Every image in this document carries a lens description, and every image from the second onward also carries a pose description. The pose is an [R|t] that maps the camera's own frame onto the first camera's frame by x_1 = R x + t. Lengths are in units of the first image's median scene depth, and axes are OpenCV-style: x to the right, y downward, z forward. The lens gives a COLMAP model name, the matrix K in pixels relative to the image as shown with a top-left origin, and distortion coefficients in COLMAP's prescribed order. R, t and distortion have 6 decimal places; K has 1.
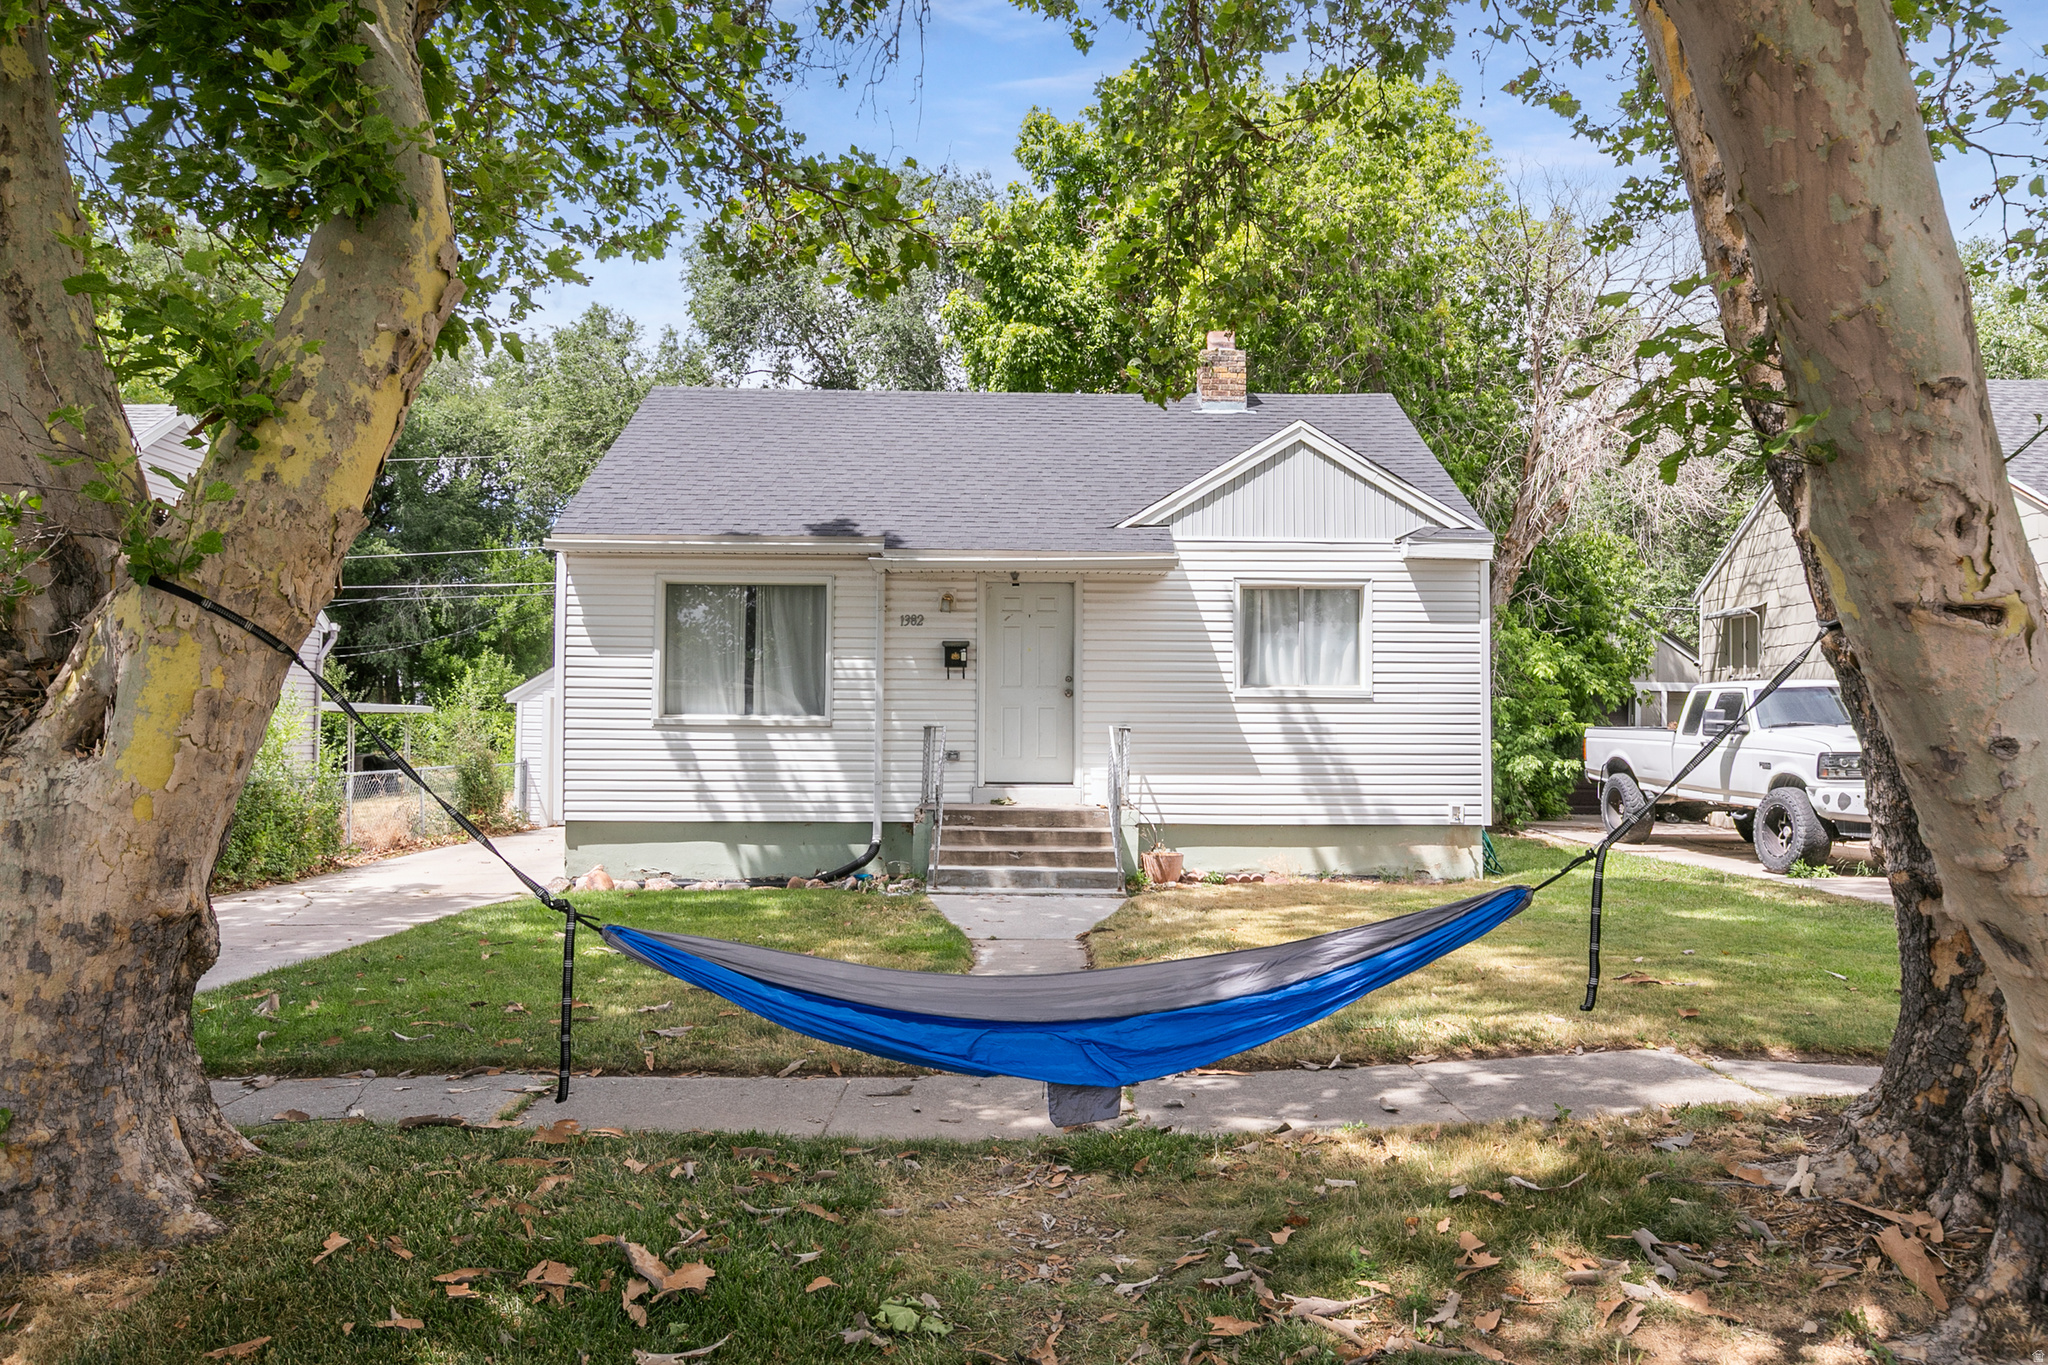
lens RADIAL K [[1487.3, 0, 1027.9], [0, 1487.3, 742.0], [0, 0, 1]] dist [0.004487, 0.000077]
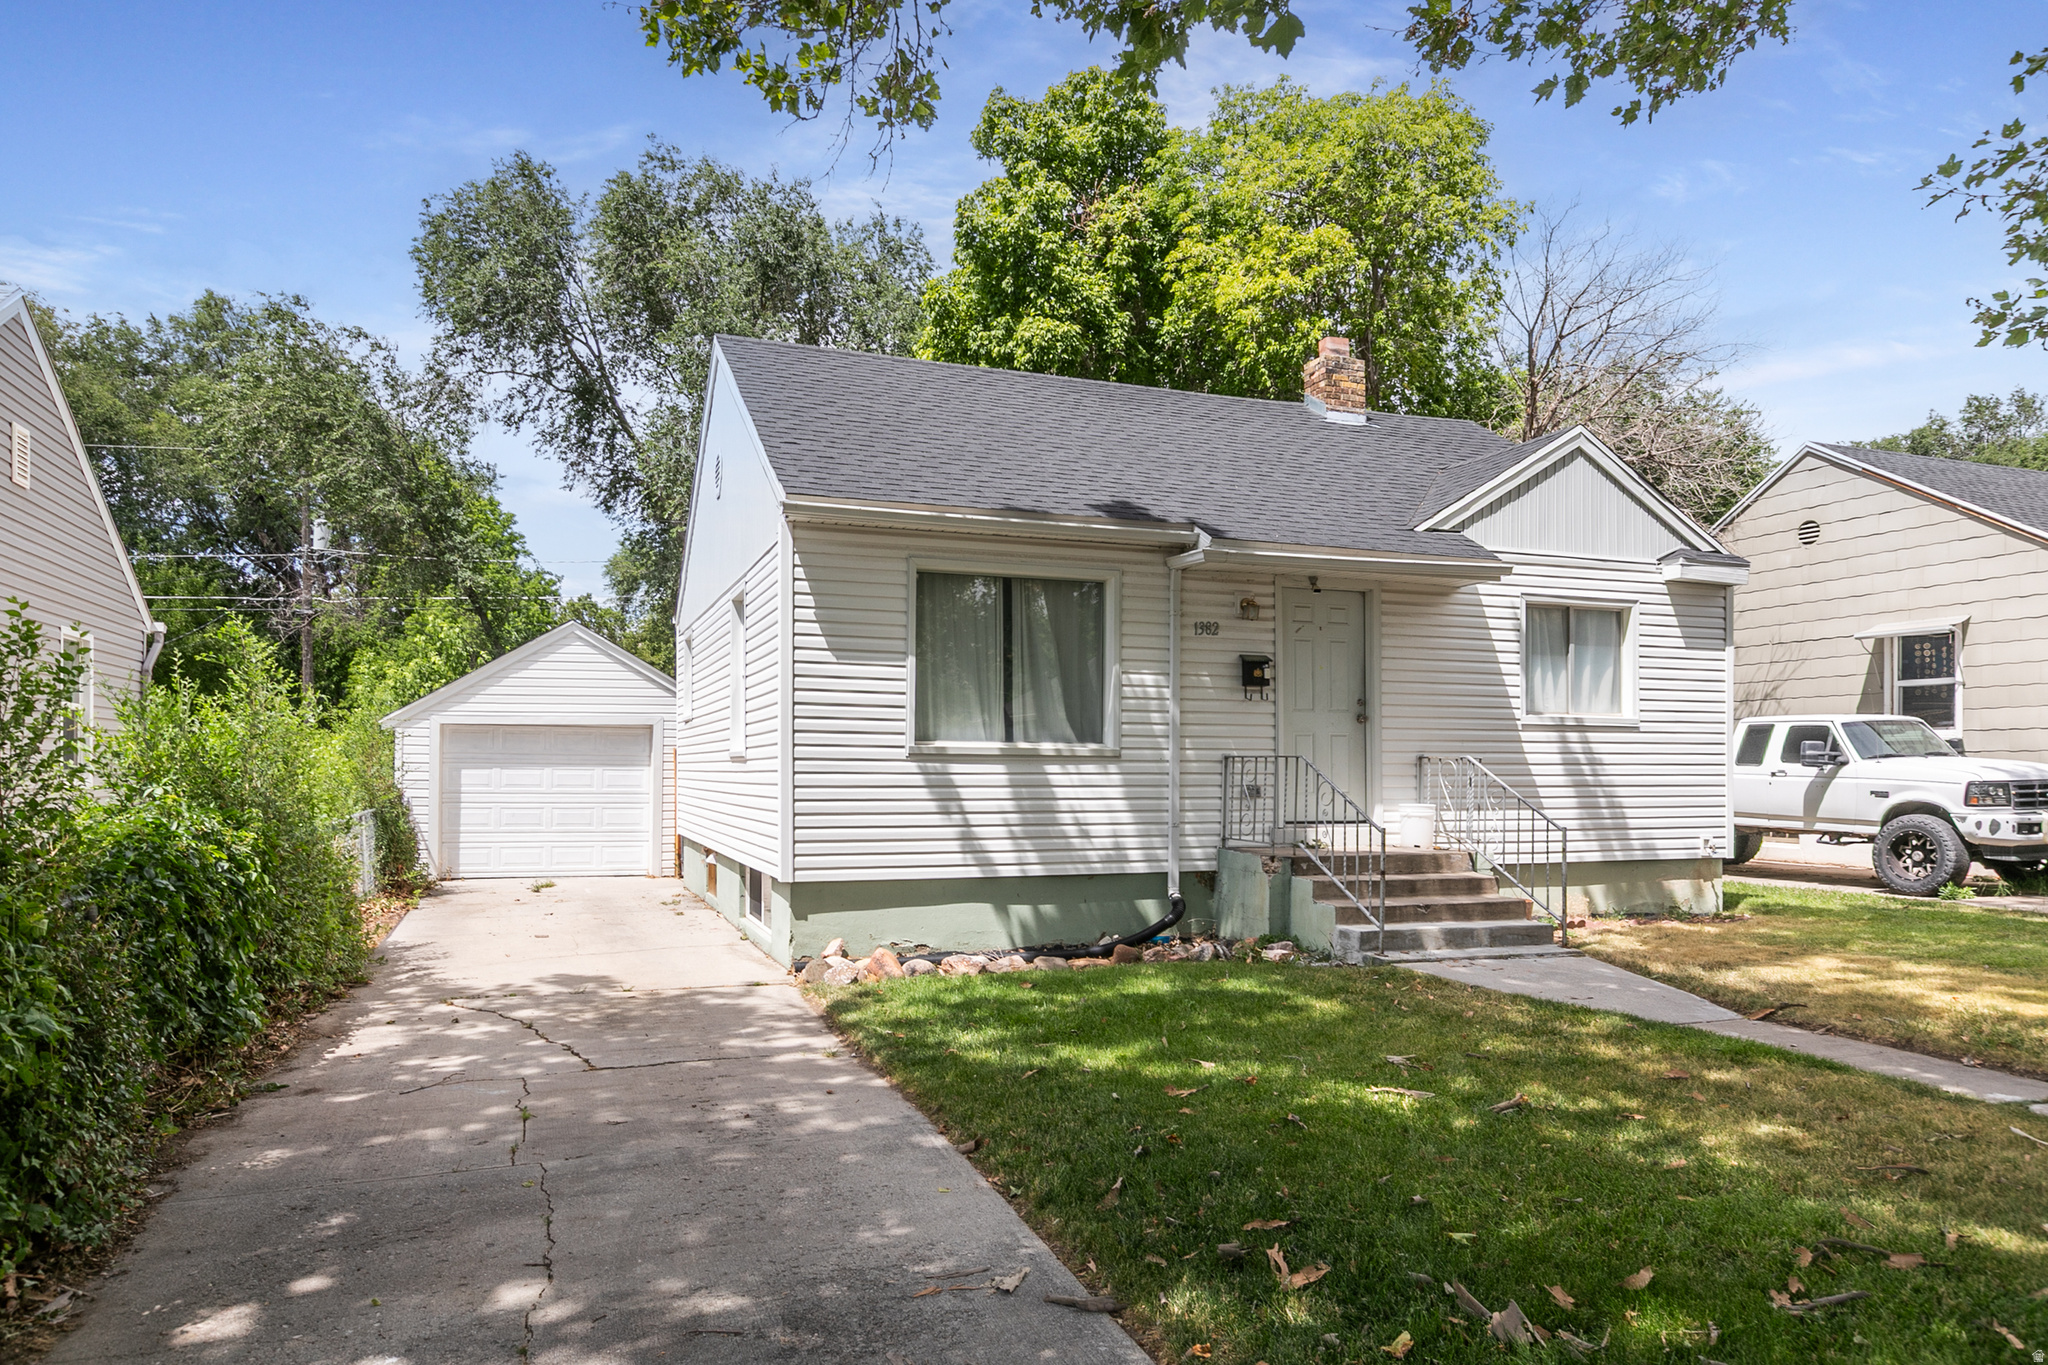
lens RADIAL K [[1314.3, 0, 1019.0], [0, 1314.3, 817.4], [0, 0, 1]] dist [-0.000962, 0.001066]
pose [[0.943574, -0.014735, 0.330835, -0.419874], [0.004143, 0.999457, 0.032700, -0.000882], [-0.331137, -0.029485, 0.943122, 0.338544]]
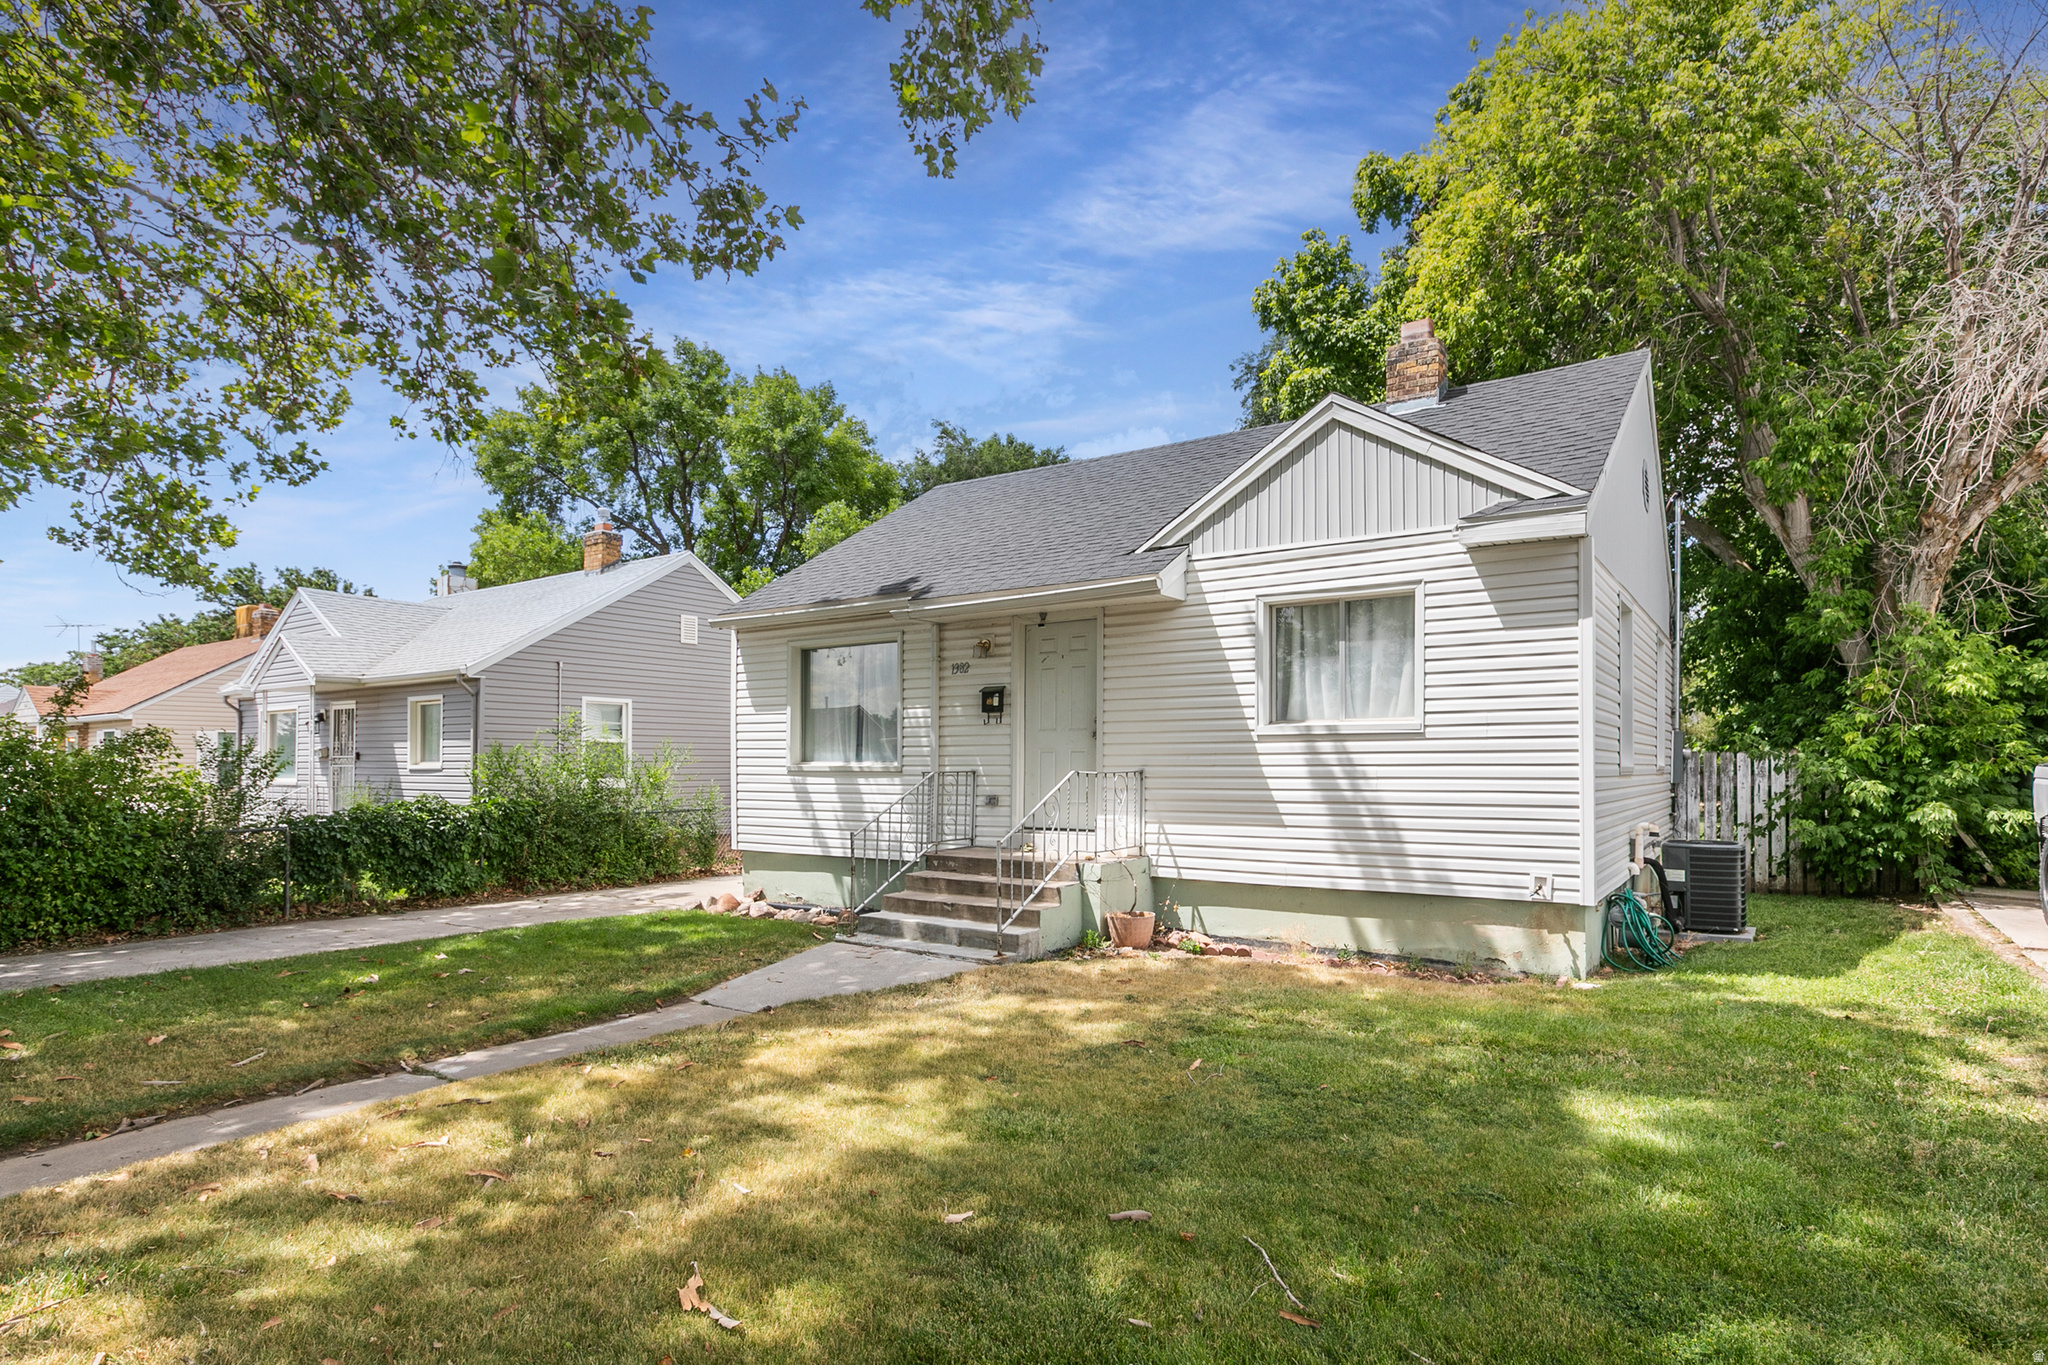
lens RADIAL K [[1080.6, 0, 1018.2], [0, 1080.6, 794.0], [0, 0, 1]] dist [0.000821, 0.000457]
pose [[0.809794, 0.008130, -0.586657, 0.393614], [0.002173, 0.999856, 0.016857, -0.007319], [0.586710, -0.014925, 0.809660, 0.415363]]
